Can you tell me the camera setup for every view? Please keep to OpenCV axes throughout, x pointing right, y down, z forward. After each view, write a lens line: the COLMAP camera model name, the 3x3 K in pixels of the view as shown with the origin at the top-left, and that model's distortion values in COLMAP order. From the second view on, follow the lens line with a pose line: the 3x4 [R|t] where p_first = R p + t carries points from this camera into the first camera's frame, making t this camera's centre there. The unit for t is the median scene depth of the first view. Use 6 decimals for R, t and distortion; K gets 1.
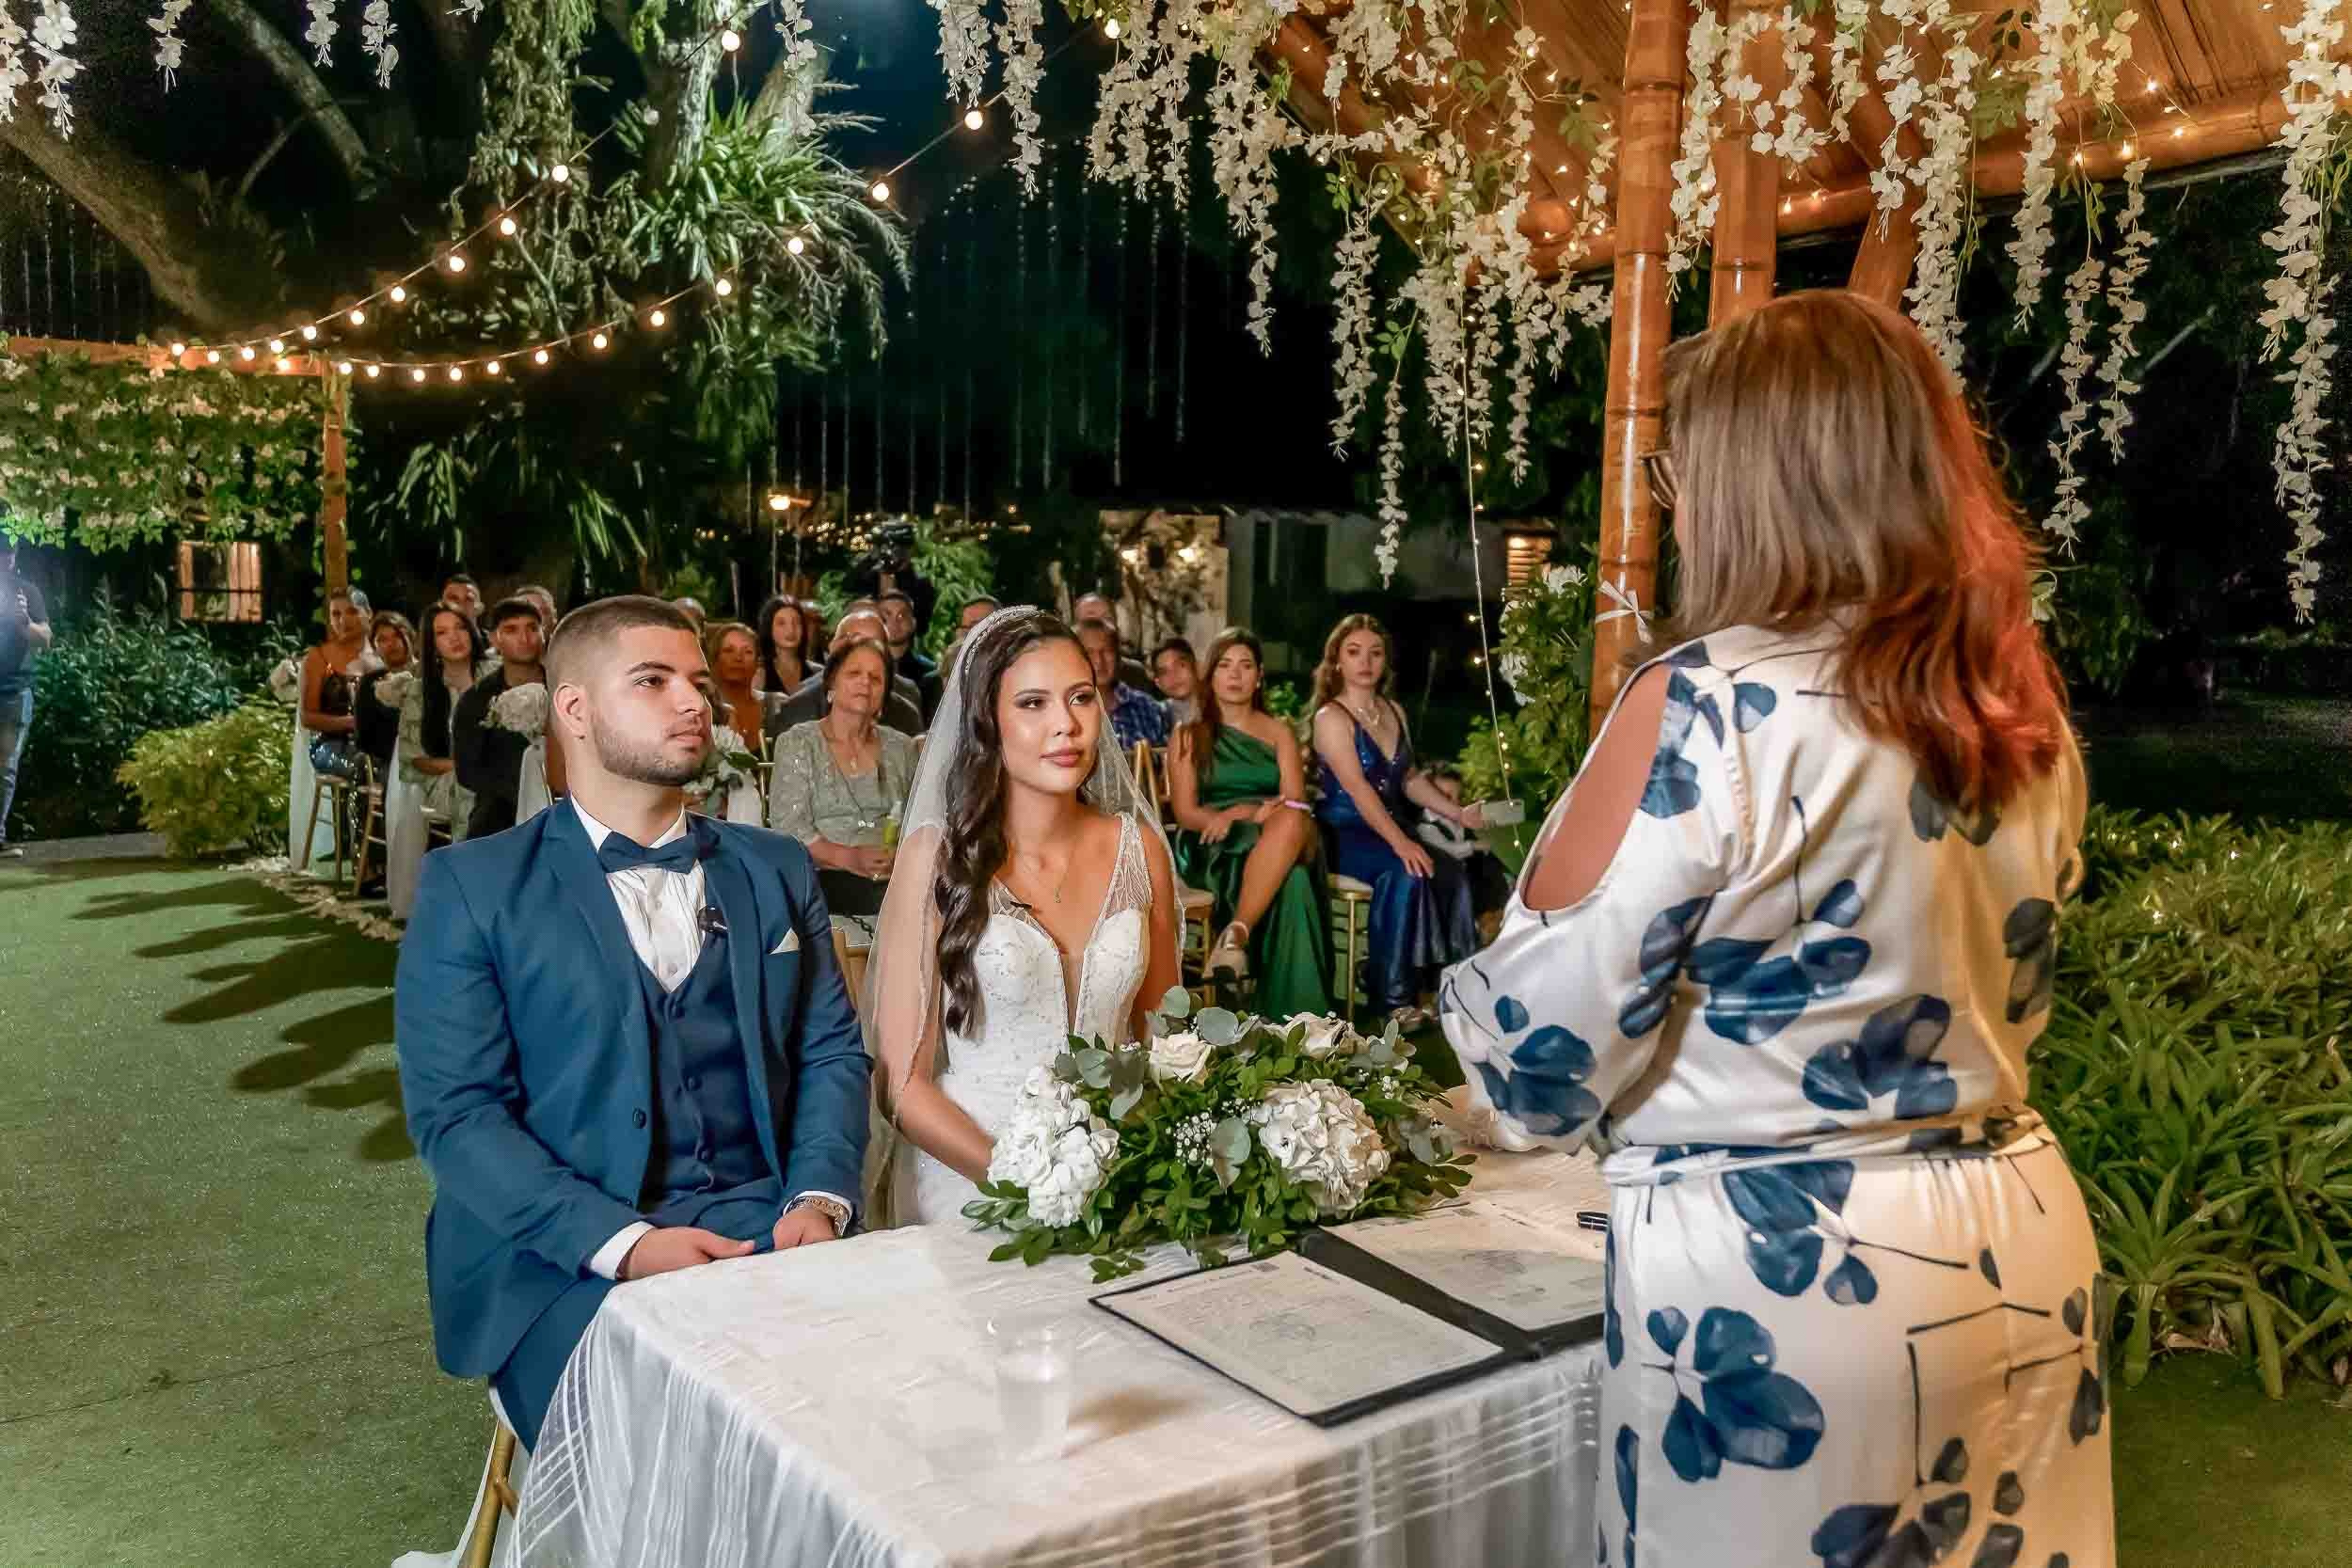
lens RADIAL K [[1968.8, 0, 1176.0], [0, 1968.8, 784.0], [0, 0, 1]] dist [0.056765, 0.000589]
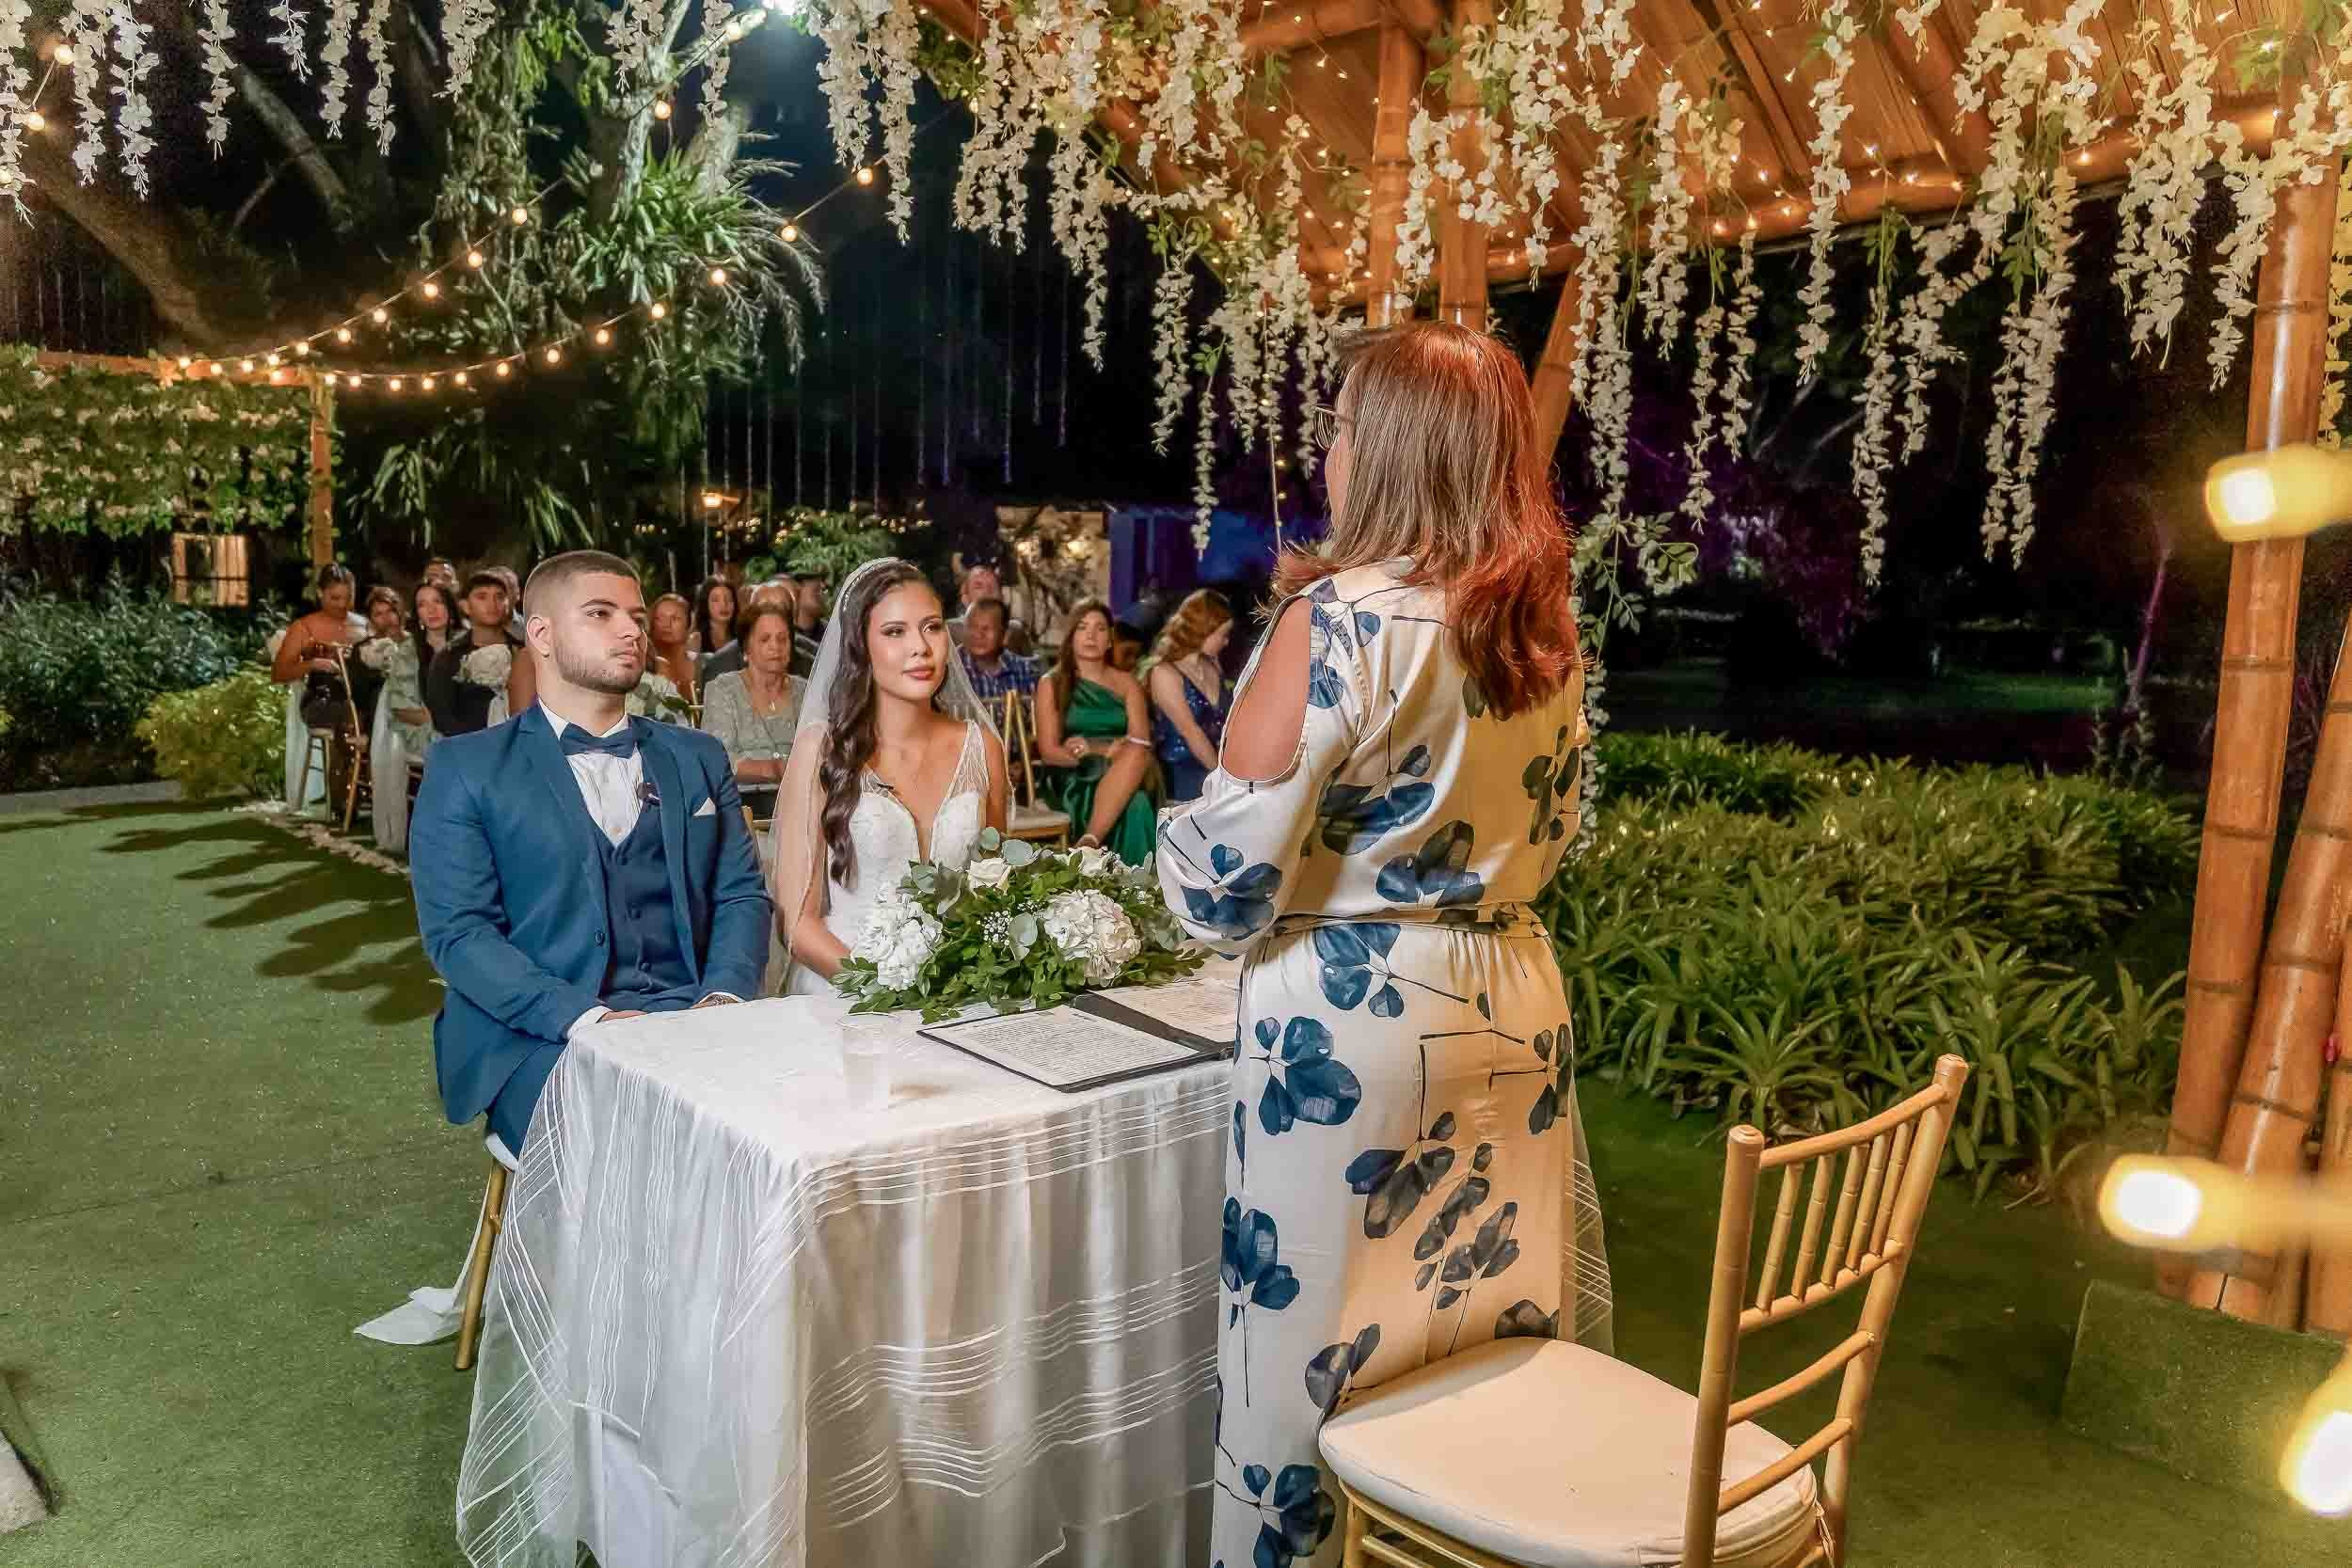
lens RADIAL K [[1744.5, 0, 1176.0], [0, 1744.5, 784.0], [0, 0, 1]] dist [-0.000762, 0.012138]
pose [[0.998194, -0.005416, 0.059836, 0.025258], [0.004343, 0.999828, 0.018050, 0.022504], [-0.059923, -0.017757, 0.998045, -0.098065]]
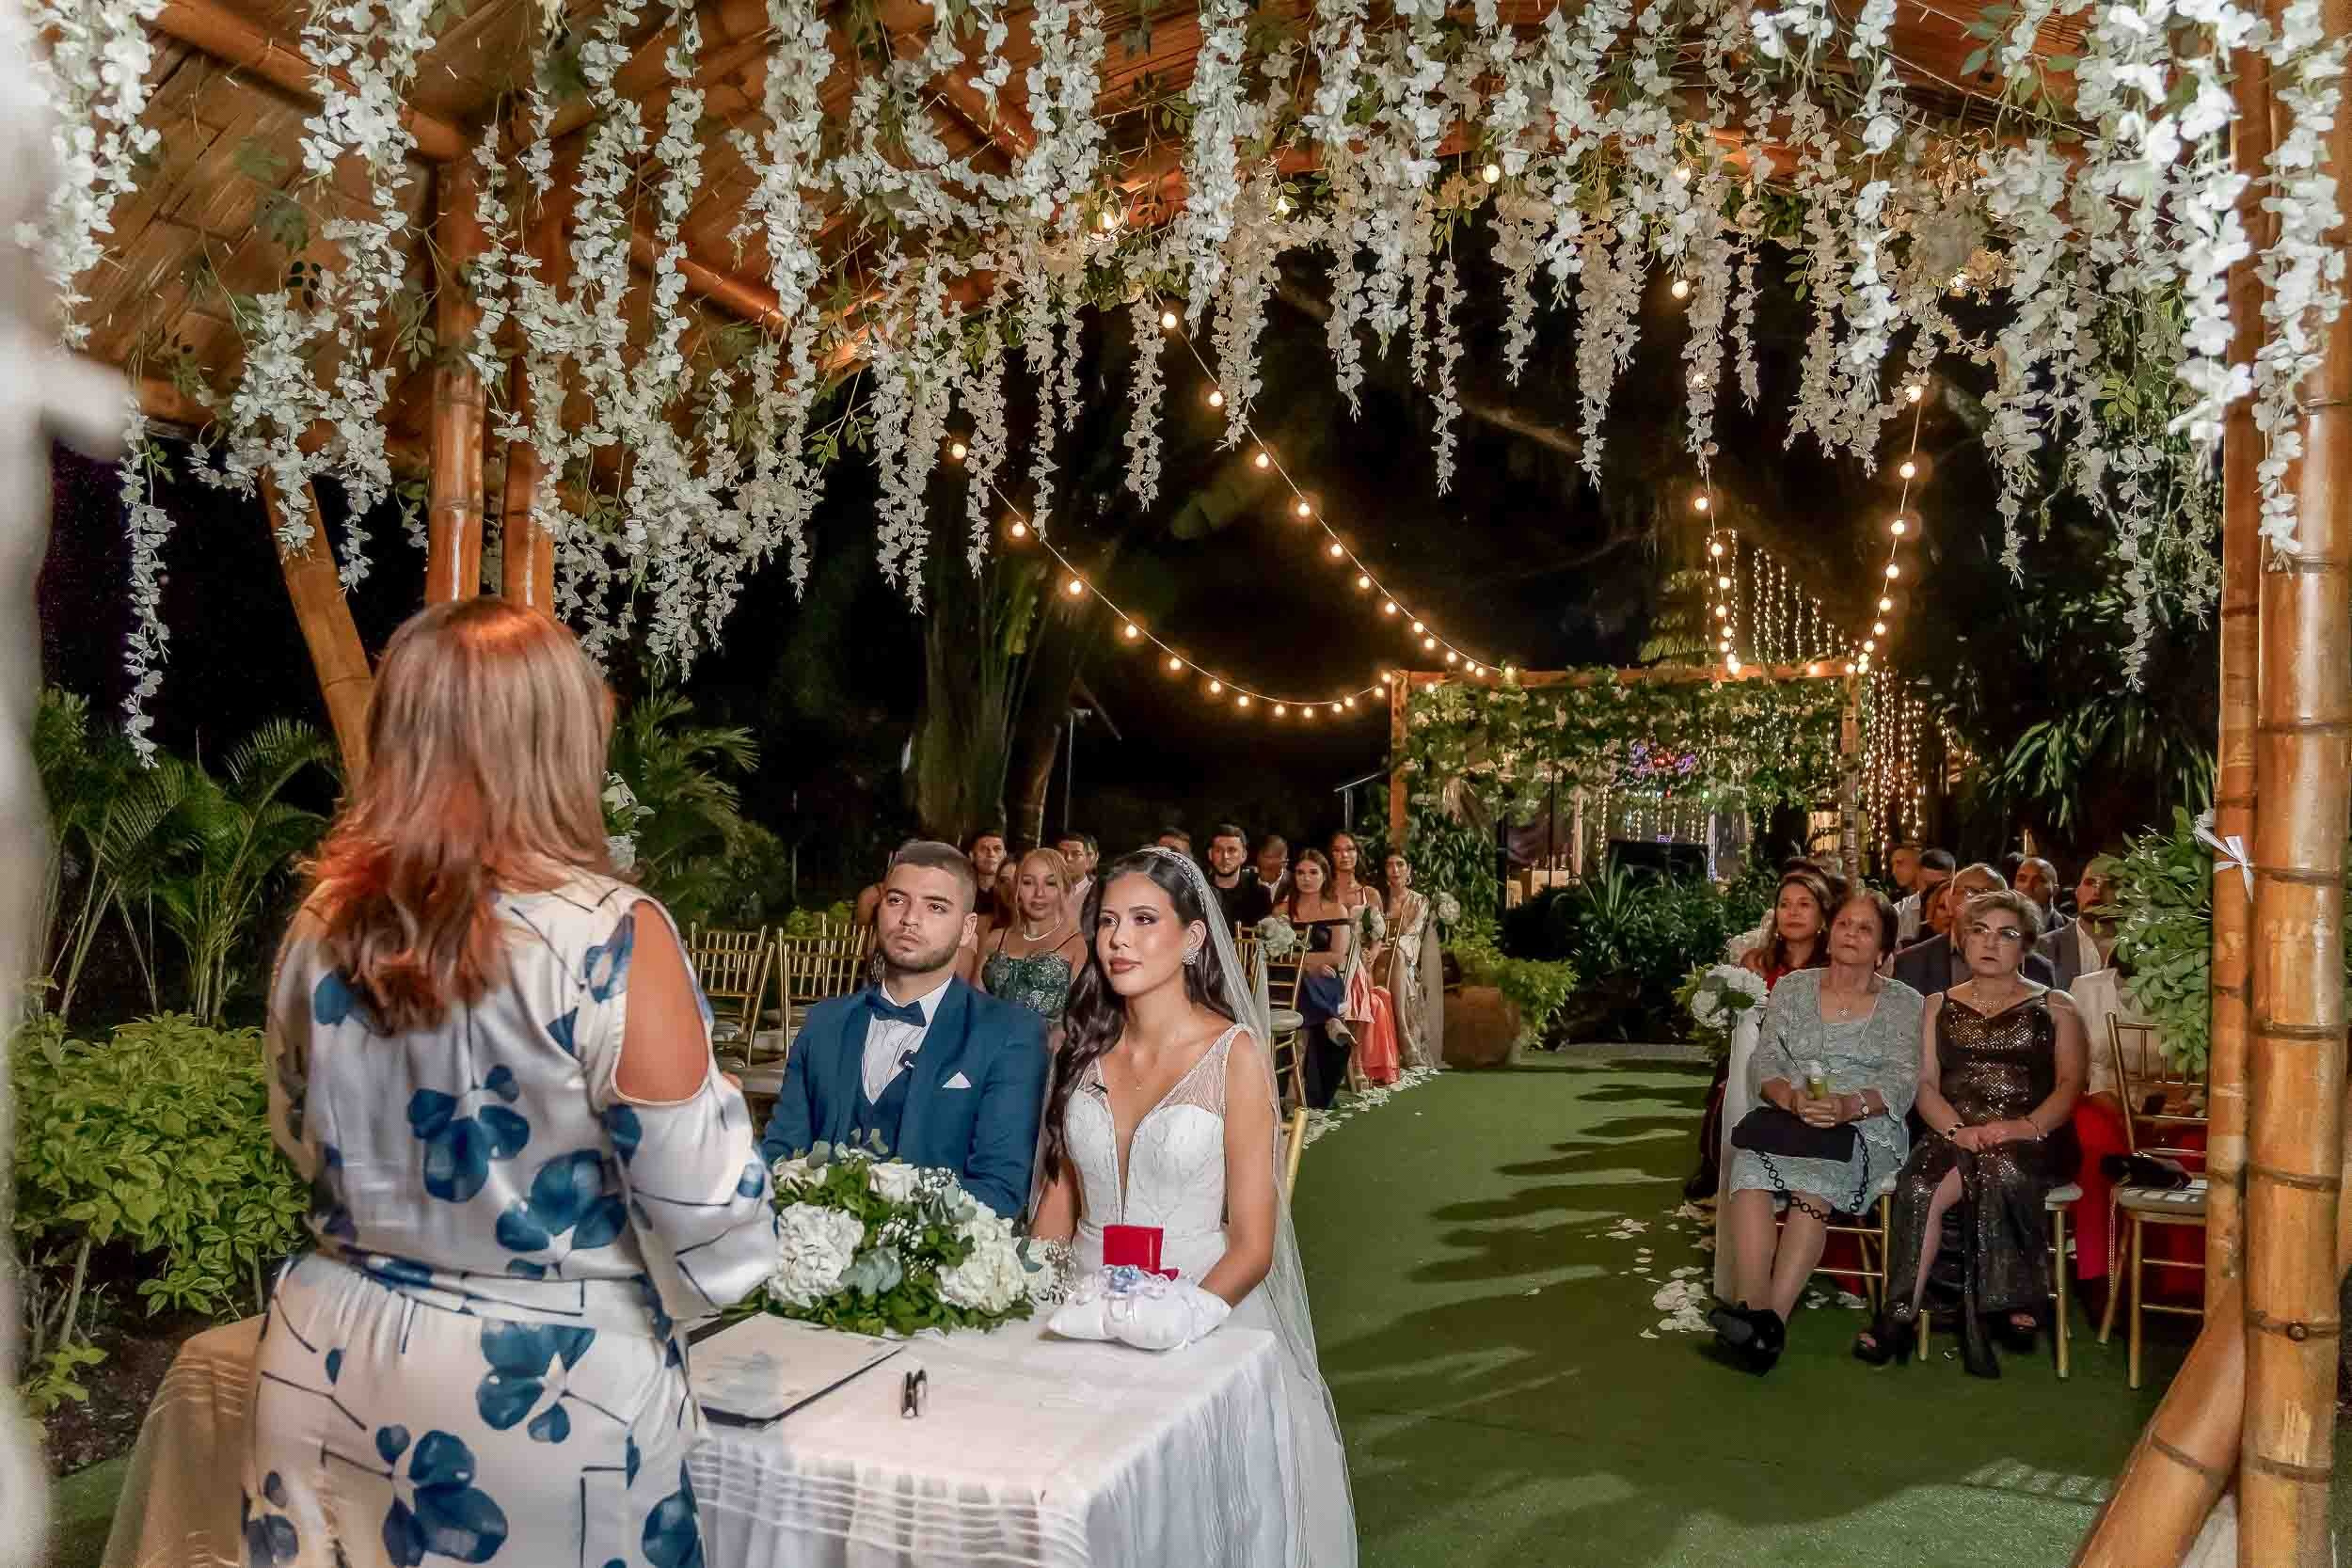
lens RADIAL K [[1701.7, 0, 1176.0], [0, 1701.7, 784.0], [0, 0, 1]] dist [0.004184, 0.003176]
pose [[0.543380, -0.036560, -0.838691, 0.460797], [-0.082586, 0.991877, -0.096744, -0.014872], [0.835415, 0.121832, 0.535947, 0.262437]]
